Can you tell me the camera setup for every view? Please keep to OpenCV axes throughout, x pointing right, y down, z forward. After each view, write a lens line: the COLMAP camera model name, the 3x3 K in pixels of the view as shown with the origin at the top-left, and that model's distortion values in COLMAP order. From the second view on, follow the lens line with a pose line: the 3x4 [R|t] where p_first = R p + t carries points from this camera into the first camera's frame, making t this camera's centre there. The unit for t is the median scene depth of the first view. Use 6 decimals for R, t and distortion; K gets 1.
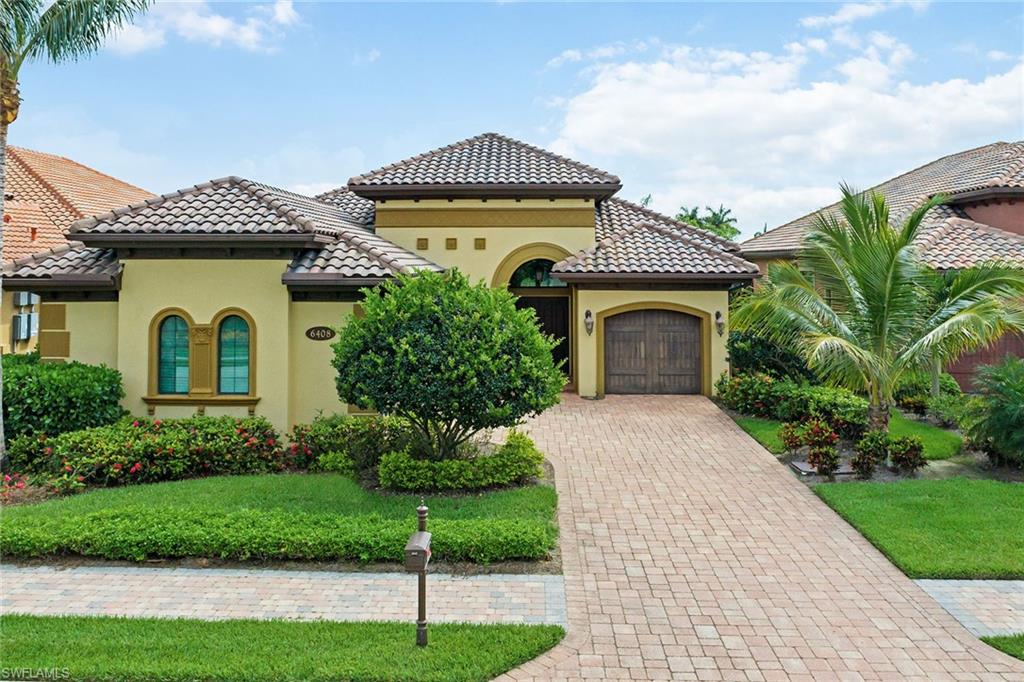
lens RADIAL K [[822.3, 0, 516.7], [0, 822.3, 256.6], [0, 0, 1]] dist [-0.014172, -0.001765]
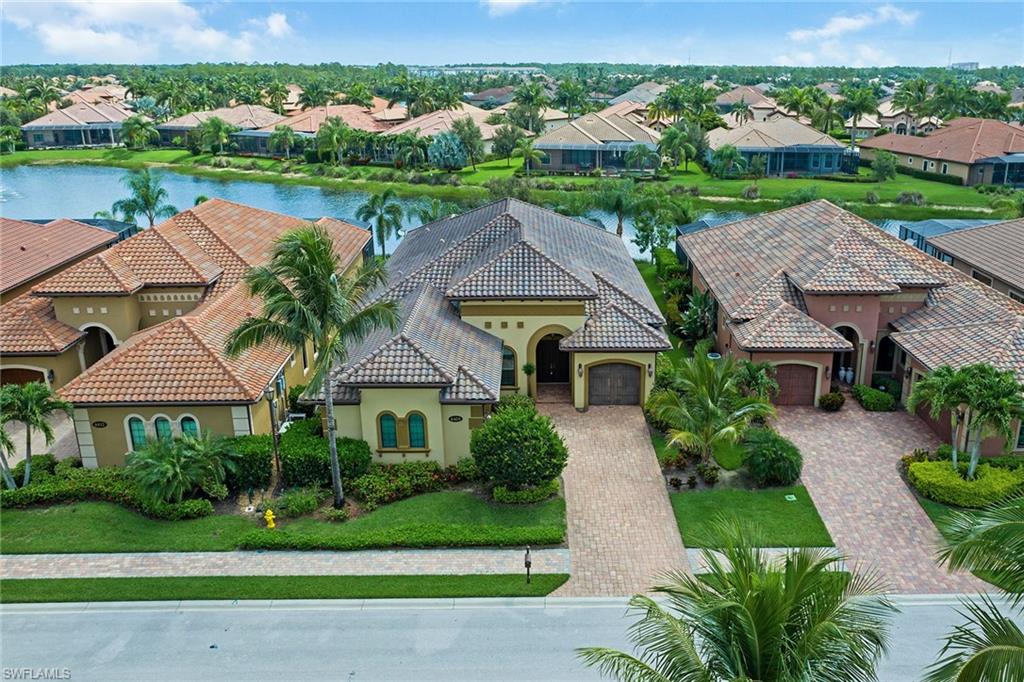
lens RADIAL K [[773.4, 0, 550.4], [0, 773.4, 315.5], [0, 0, 1]] dist [-0.010843, -0.004893]
pose [[0.999027, -0.015106, 0.041430, -0.071537], [0.002238, 0.955651, 0.294493, -0.782321], [-0.044041, -0.294114, 0.954755, -0.890902]]
